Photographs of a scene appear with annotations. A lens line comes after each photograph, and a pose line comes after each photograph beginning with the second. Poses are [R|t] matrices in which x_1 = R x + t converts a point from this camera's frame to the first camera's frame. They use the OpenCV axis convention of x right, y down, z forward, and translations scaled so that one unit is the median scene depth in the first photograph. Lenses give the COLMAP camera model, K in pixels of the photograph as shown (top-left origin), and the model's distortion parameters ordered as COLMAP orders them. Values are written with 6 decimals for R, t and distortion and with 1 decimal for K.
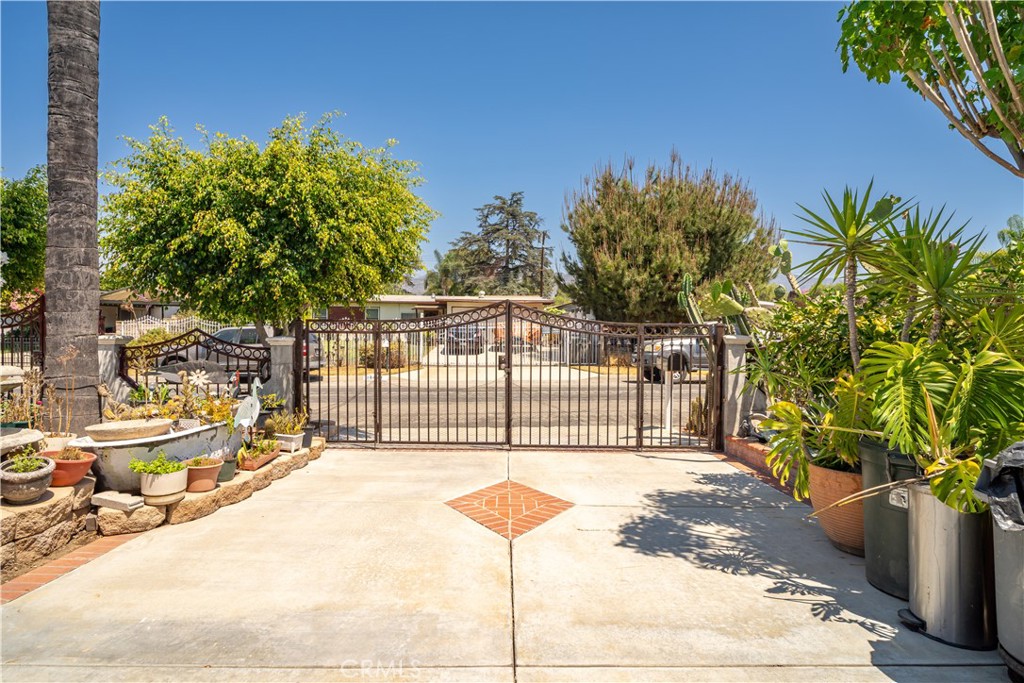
lens RADIAL K [[527.4, 0, 507.7], [0, 527.4, 346.2], [0, 0, 1]] dist [-0.003546, -0.001046]
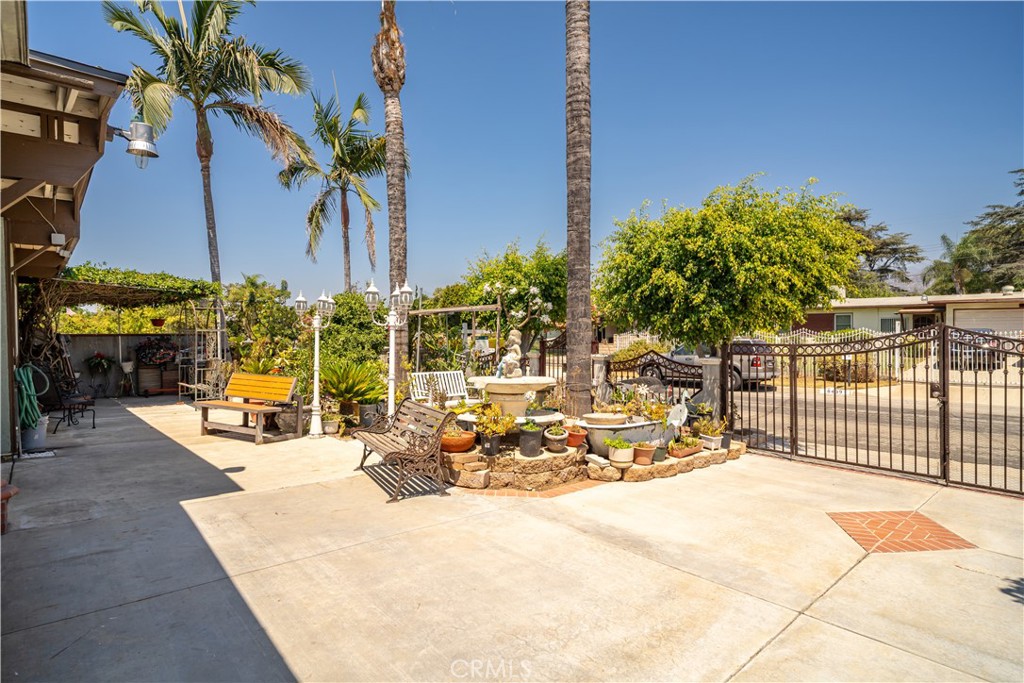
lens RADIAL K [[527.4, 0, 507.7], [0, 527.4, 346.2], [0, 0, 1]] dist [-0.003546, -0.001046]
pose [[0.661343, 0.006622, -0.750054, 0.222589], [-0.011353, 0.999935, -0.001183, -0.044693], [0.749998, 0.009298, 0.661375, -0.224424]]
